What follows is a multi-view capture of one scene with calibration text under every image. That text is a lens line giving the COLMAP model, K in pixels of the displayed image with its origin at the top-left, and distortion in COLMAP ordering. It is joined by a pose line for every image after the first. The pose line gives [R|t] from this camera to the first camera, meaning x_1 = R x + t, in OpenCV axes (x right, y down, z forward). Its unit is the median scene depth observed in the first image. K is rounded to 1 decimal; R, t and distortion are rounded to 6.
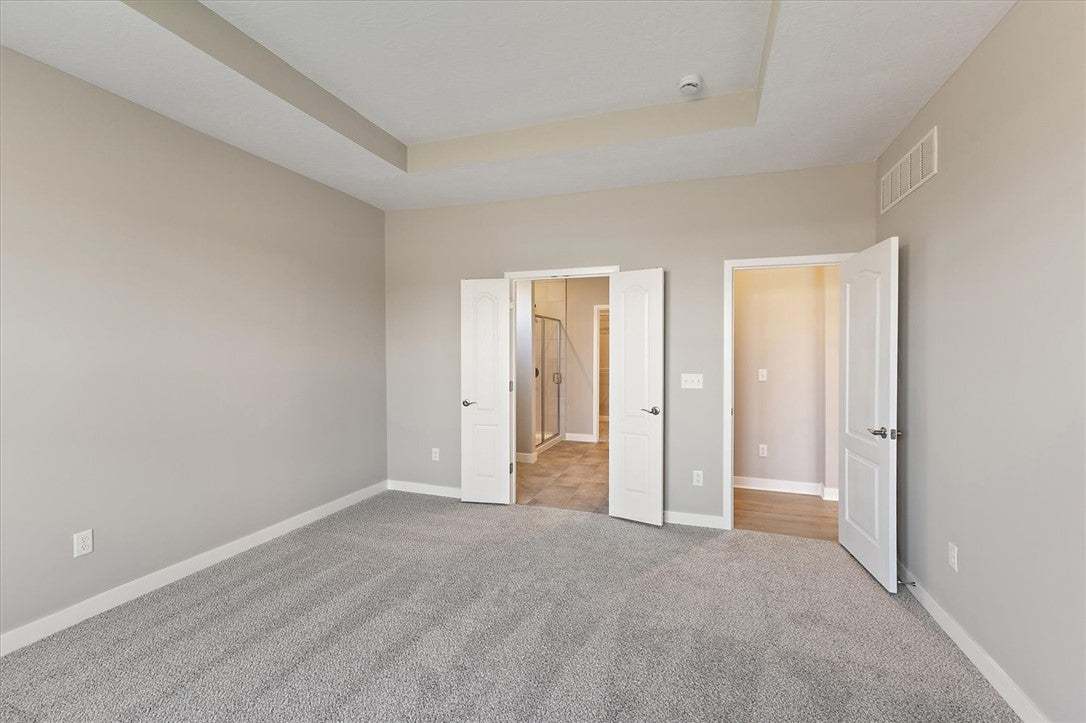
lens RADIAL K [[478.4, 0, 546.3], [0, 478.4, 355.4], [0, 0, 1]] dist [0.013649, 0.000560]
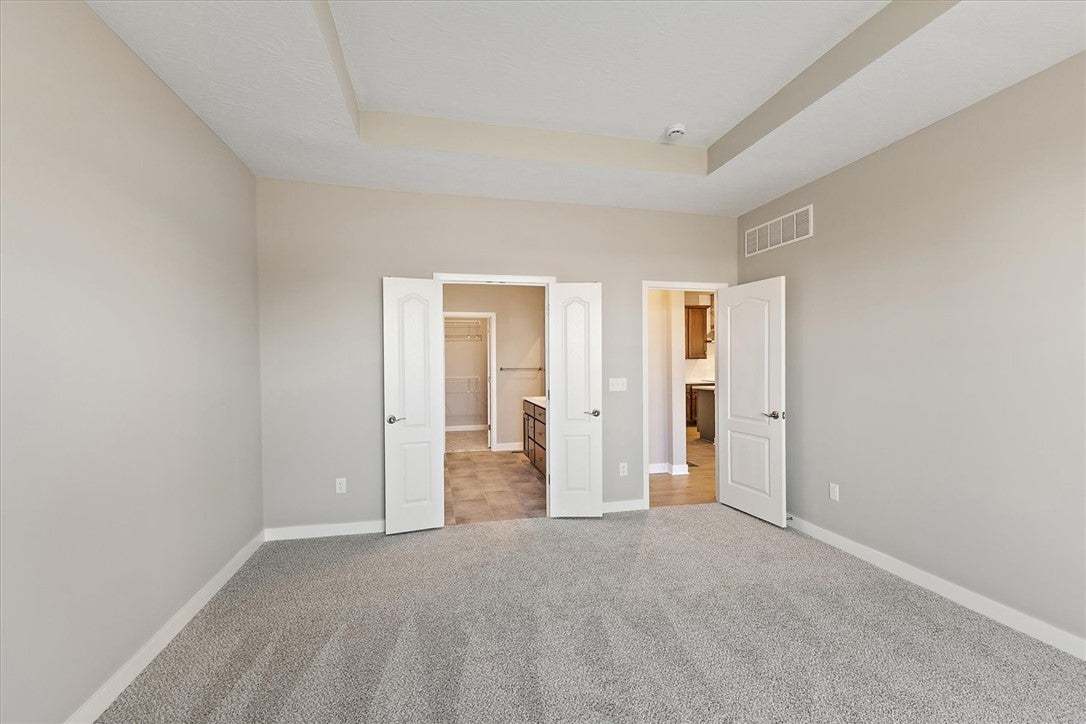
lens RADIAL K [[478.4, 0, 549.6], [0, 478.4, 362.4], [0, 0, 1]] dist [0.013649, 0.000560]
pose [[0.842779, -0.010720, 0.538153, -0.445225], [0.012653, 0.999920, 0.000103, -0.000802], [-0.538111, 0.006723, 0.842847, 0.132073]]
